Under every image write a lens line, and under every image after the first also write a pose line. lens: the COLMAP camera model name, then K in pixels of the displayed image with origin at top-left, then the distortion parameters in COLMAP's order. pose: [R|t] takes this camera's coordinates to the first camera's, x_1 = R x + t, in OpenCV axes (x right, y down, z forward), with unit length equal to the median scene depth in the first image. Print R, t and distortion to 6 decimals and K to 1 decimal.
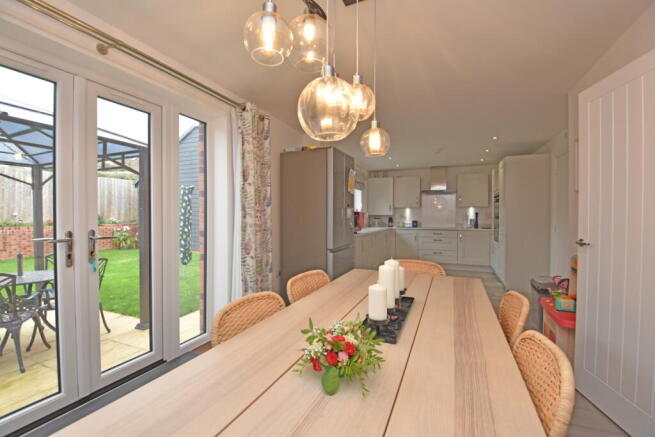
lens RADIAL K [[280.4, 0, 327.5], [0, 280.4, 218.5], [0, 0, 1]] dist [0.021779, -0.000069]
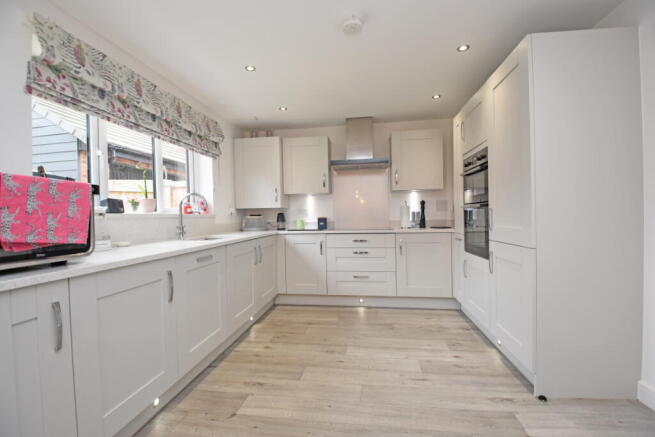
lens RADIAL K [[280.4, 0, 327.5], [0, 280.4, 218.5], [0, 0, 1]] dist [0.021779, -0.000069]
pose [[0.966861, -0.023270, 0.254242, 0.444481], [0.024090, 0.999710, -0.000113, 0.024678], [-0.254165, 0.006234, 0.967141, 1.134454]]
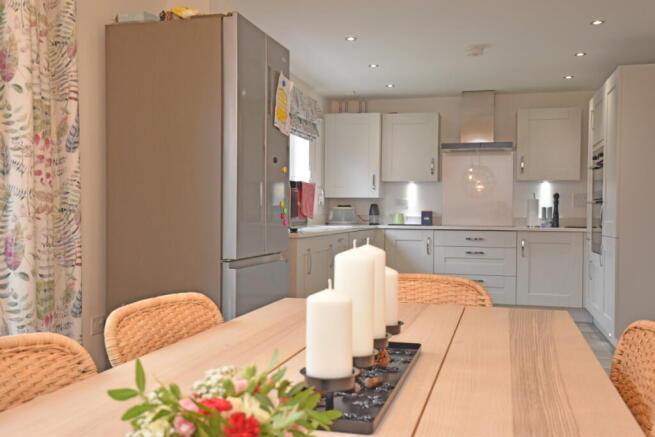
lens RADIAL K [[634.1, 0, 327.5], [0, 634.1, 218.5], [0, 0, 1]] dist [0.077782, 0.002910]
pose [[0.989463, 0.006205, 0.144653, 0.017098], [-0.006358, 0.999980, 0.000592, 0.049805], [-0.144646, -0.001506, 0.989482, 0.043532]]
